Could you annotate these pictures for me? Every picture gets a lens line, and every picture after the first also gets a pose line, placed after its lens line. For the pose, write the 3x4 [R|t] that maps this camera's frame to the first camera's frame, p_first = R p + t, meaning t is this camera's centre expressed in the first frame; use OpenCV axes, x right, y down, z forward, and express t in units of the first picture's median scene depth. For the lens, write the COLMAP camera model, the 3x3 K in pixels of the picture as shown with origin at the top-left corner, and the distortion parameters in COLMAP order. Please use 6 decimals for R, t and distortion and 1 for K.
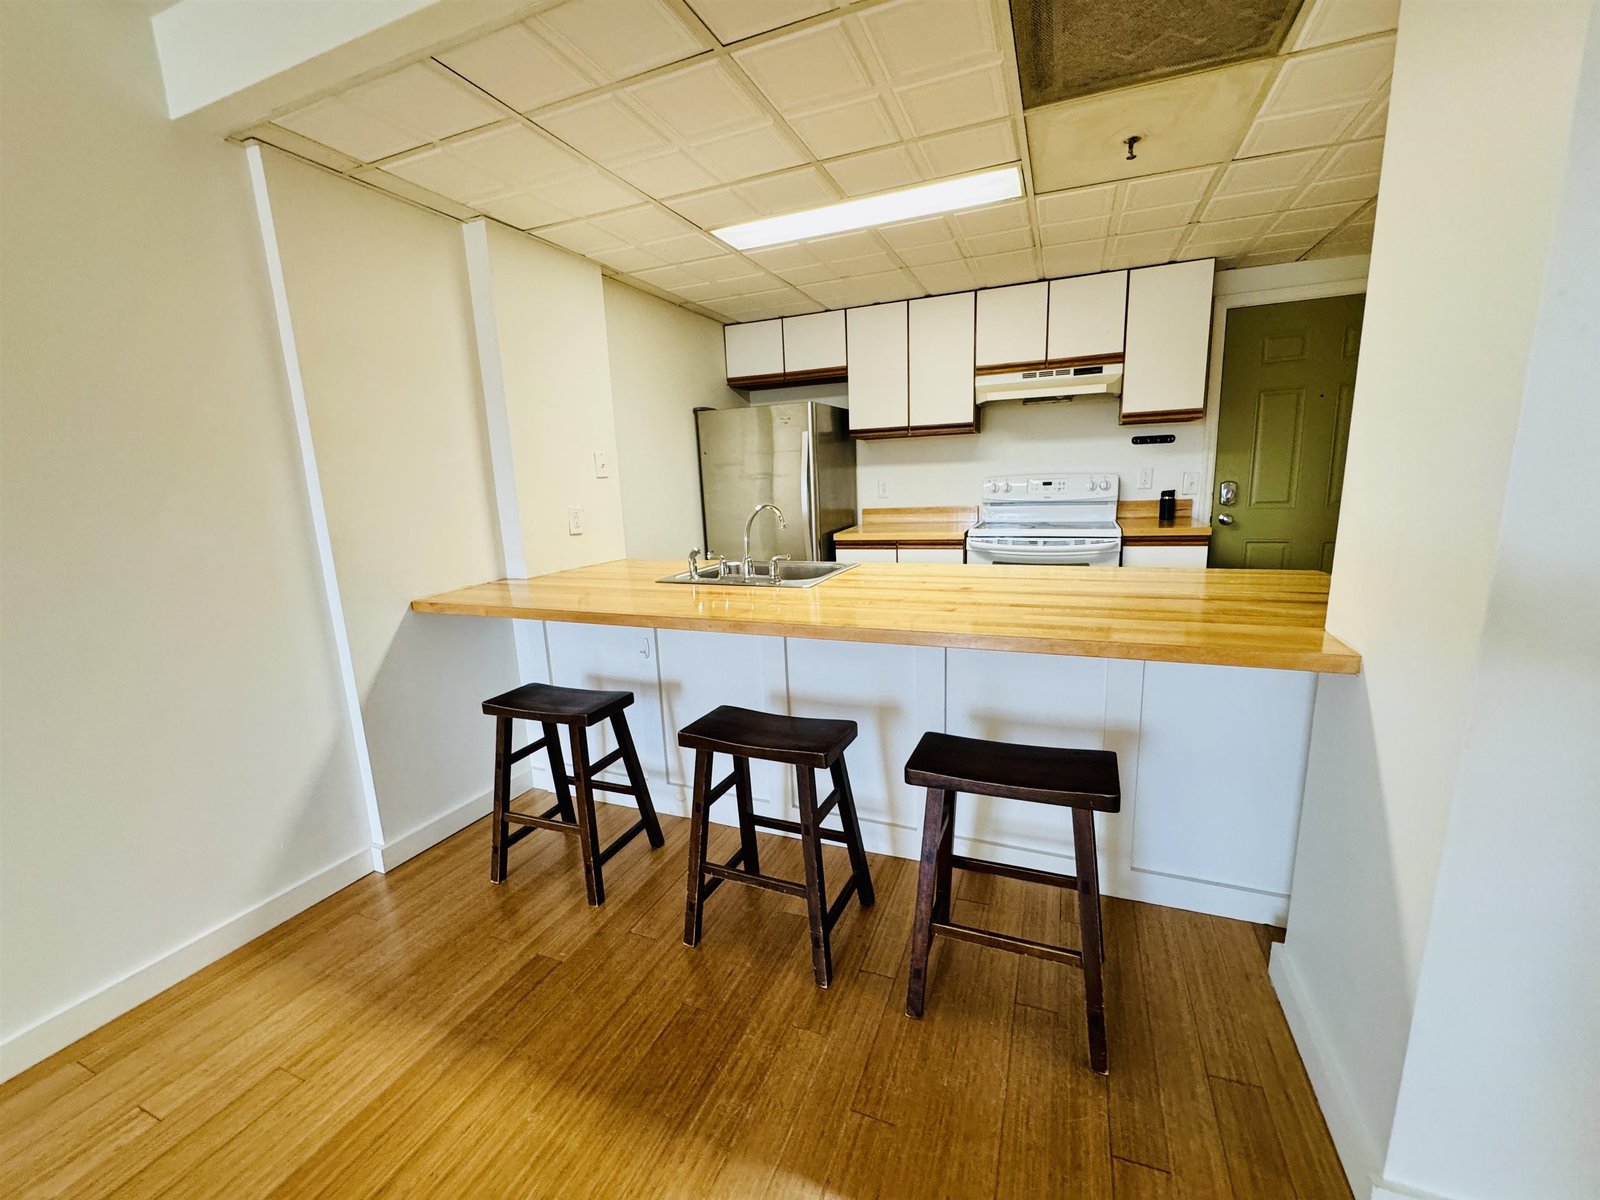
lens RADIAL K [[640.8, 0, 801.5], [0, 640.8, 602.7], [0, 0, 1]] dist [-0.004950, 0.000749]
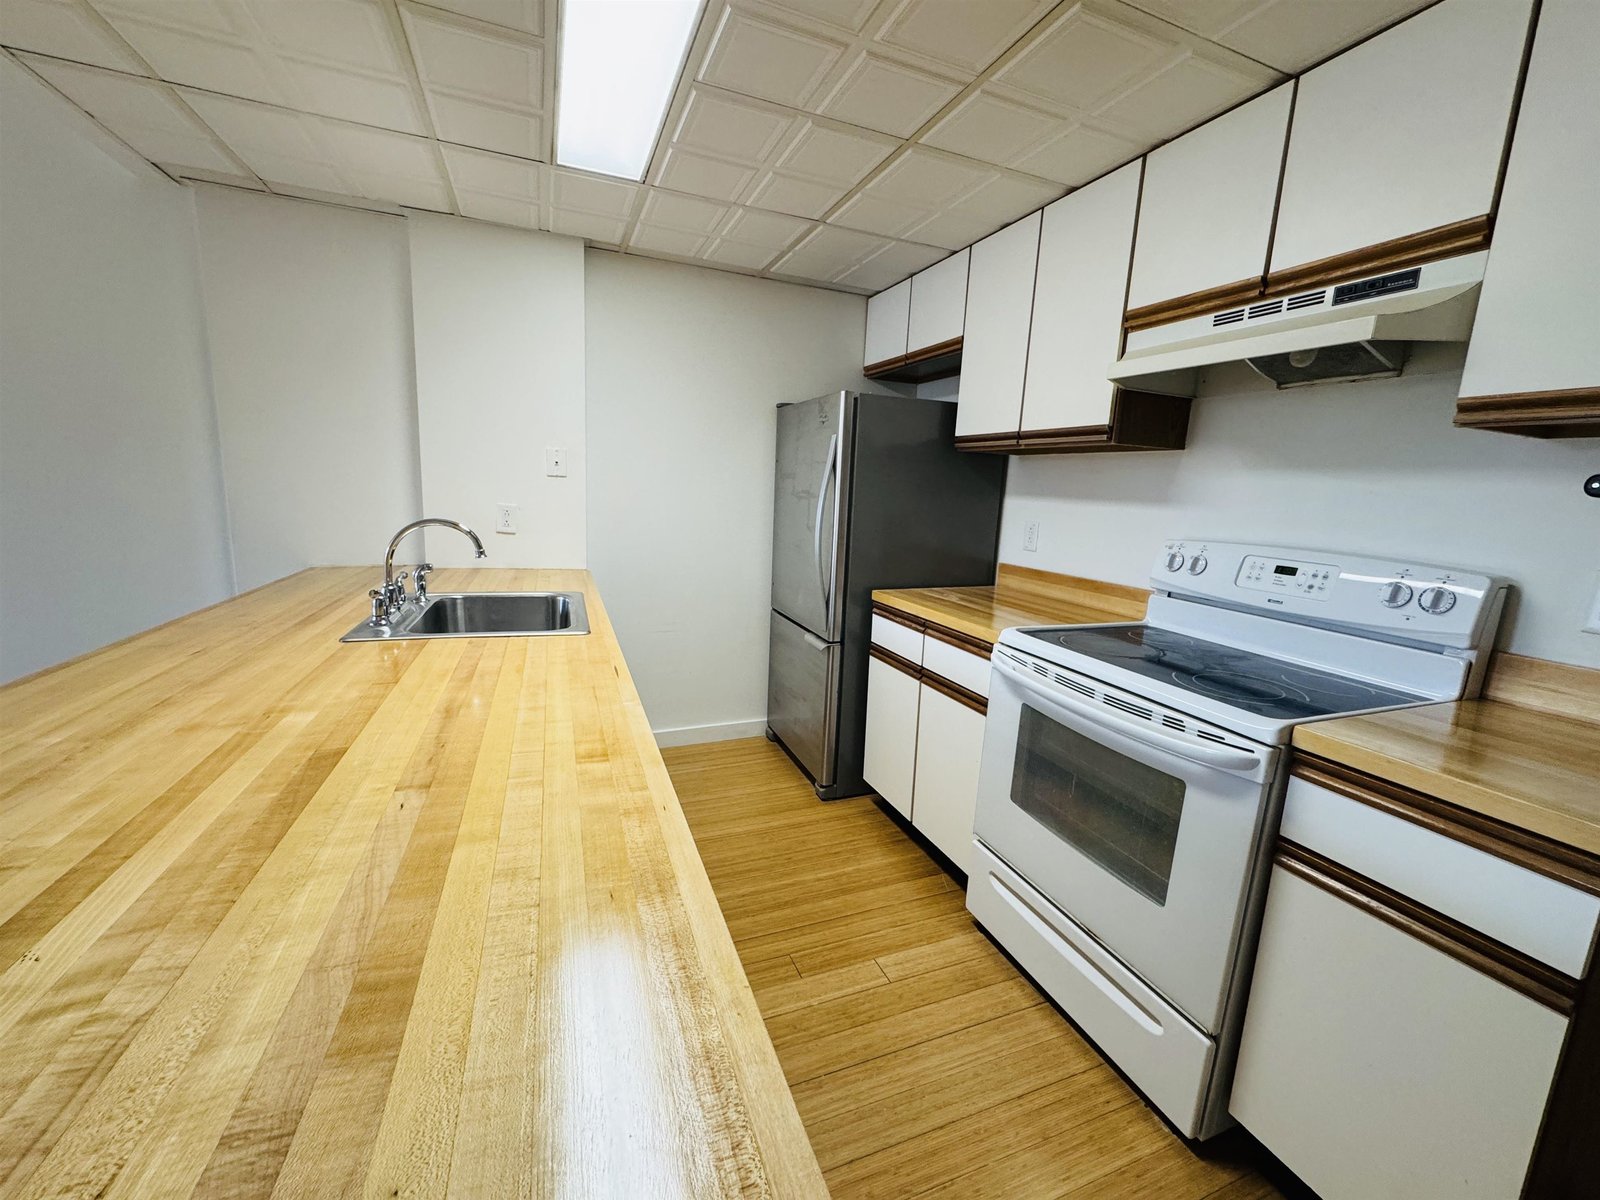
lens RADIAL K [[640.8, 0, 794.6], [0, 640.8, 599.2], [0, 0, 1]] dist [-0.004950, 0.000749]
pose [[0.688657, 0.200002, -0.696959, 0.492731], [-0.217024, 0.973996, 0.065063, -0.132815], [0.691847, 0.106451, 0.714154, 0.504524]]
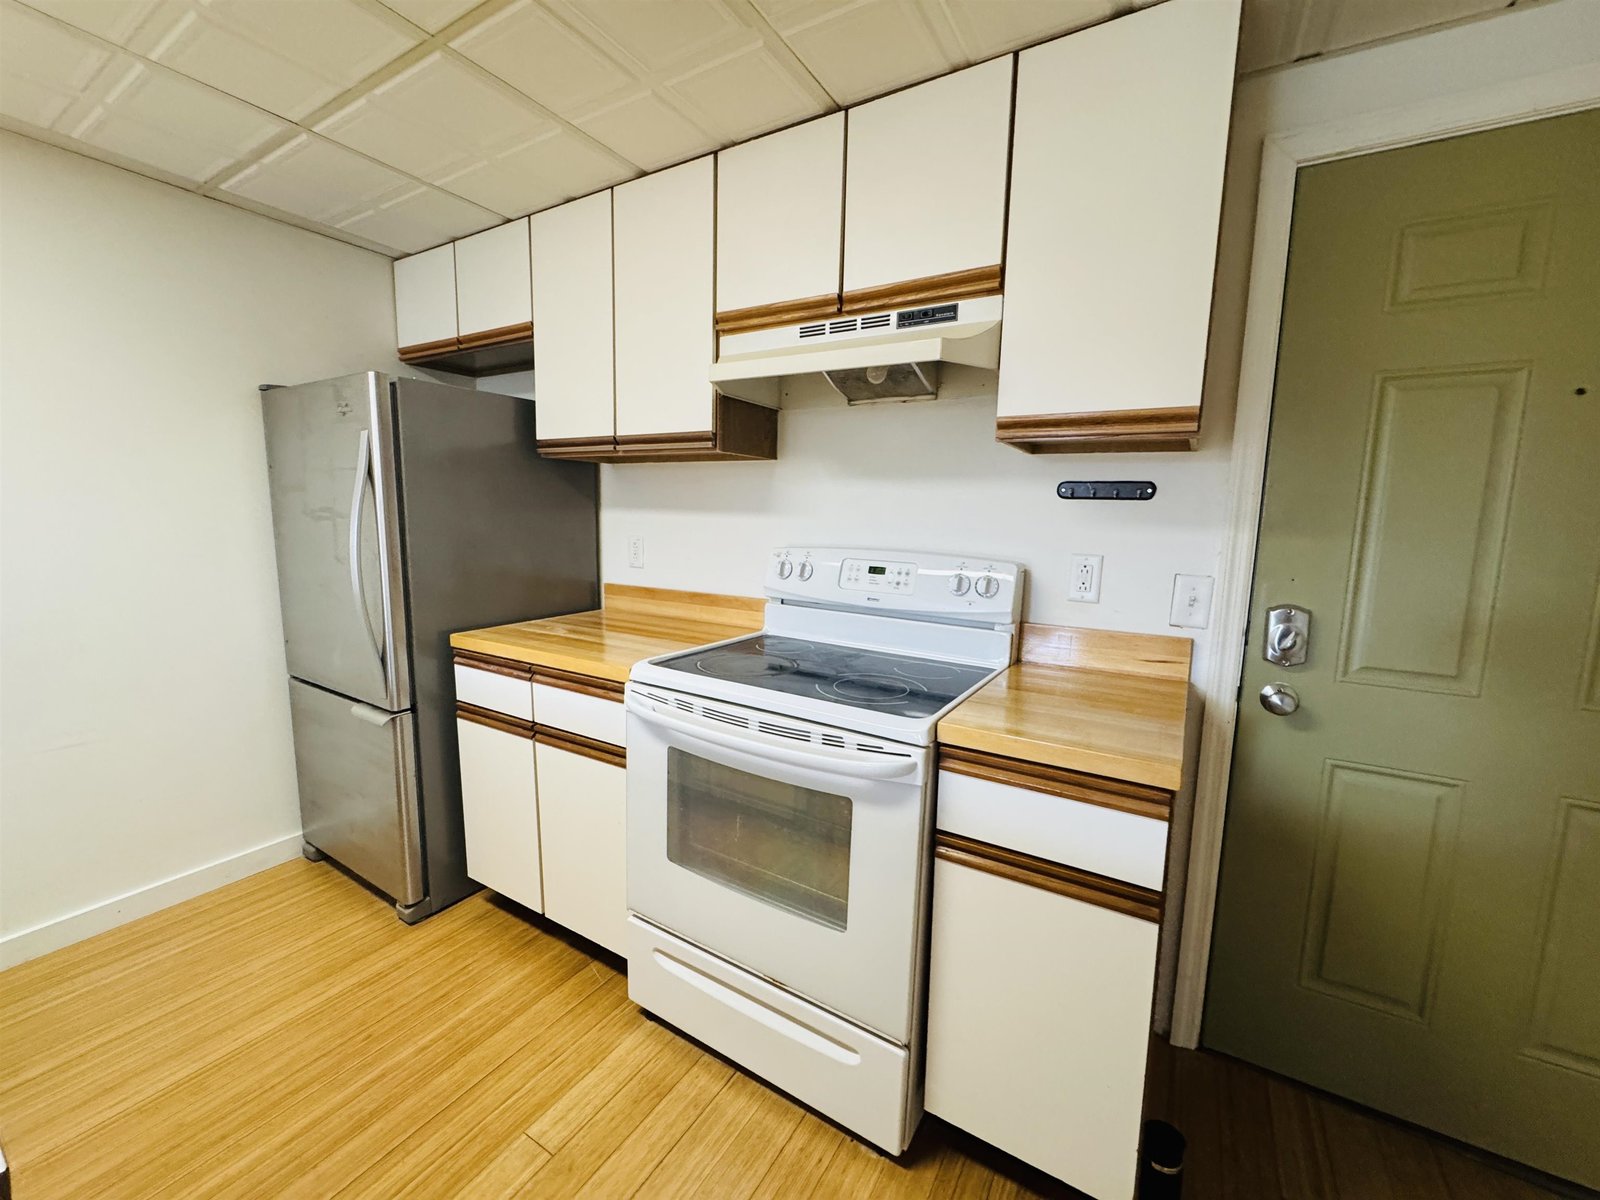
lens RADIAL K [[640.8, 0, 802.4], [0, 640.8, 599.5], [0, 0, 1]] dist [-0.004950, 0.000749]
pose [[0.985652, 0.086527, -0.144923, 0.429091], [-0.095822, 0.993682, -0.058423, -0.141658], [0.138953, 0.071472, 0.987717, 0.569141]]
